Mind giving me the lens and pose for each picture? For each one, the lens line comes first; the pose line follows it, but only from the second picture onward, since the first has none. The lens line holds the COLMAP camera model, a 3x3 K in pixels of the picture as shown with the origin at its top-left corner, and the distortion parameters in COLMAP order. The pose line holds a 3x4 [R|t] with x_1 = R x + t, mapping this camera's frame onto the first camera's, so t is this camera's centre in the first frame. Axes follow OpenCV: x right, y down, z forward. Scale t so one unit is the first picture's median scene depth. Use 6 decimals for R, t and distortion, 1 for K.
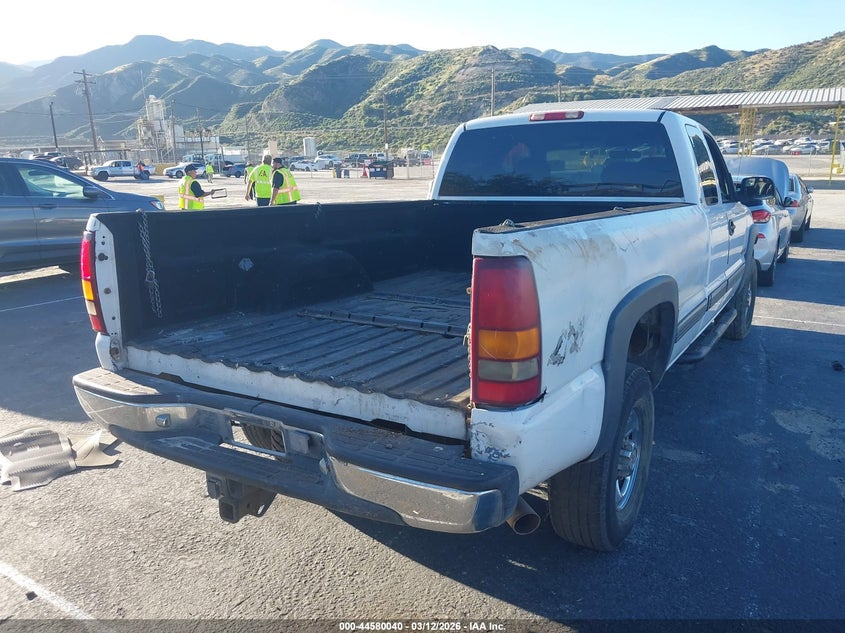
lens RADIAL K [[680.1, 0, 422.5], [0, 680.1, 316.5], [0, 0, 1]] dist [0.005421, 0.003893]
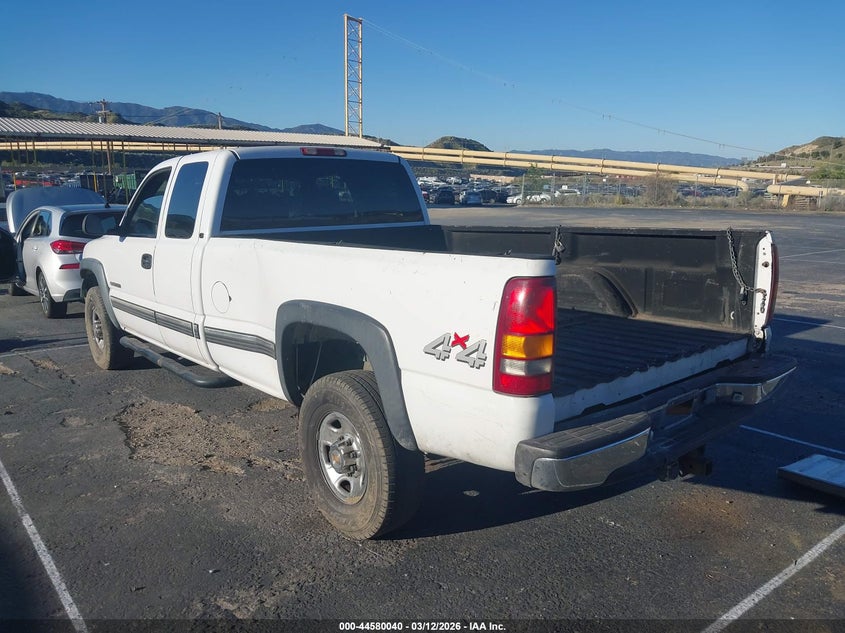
lens RADIAL K [[680.1, 0, 422.5], [0, 680.1, 316.5], [0, 0, 1]] dist [0.005421, 0.003893]
pose [[0.308466, -0.163148, 0.937140, -1.410423], [0.202709, 0.973827, 0.102812, -0.202856], [-0.929386, 0.158253, 0.333464, 0.912341]]
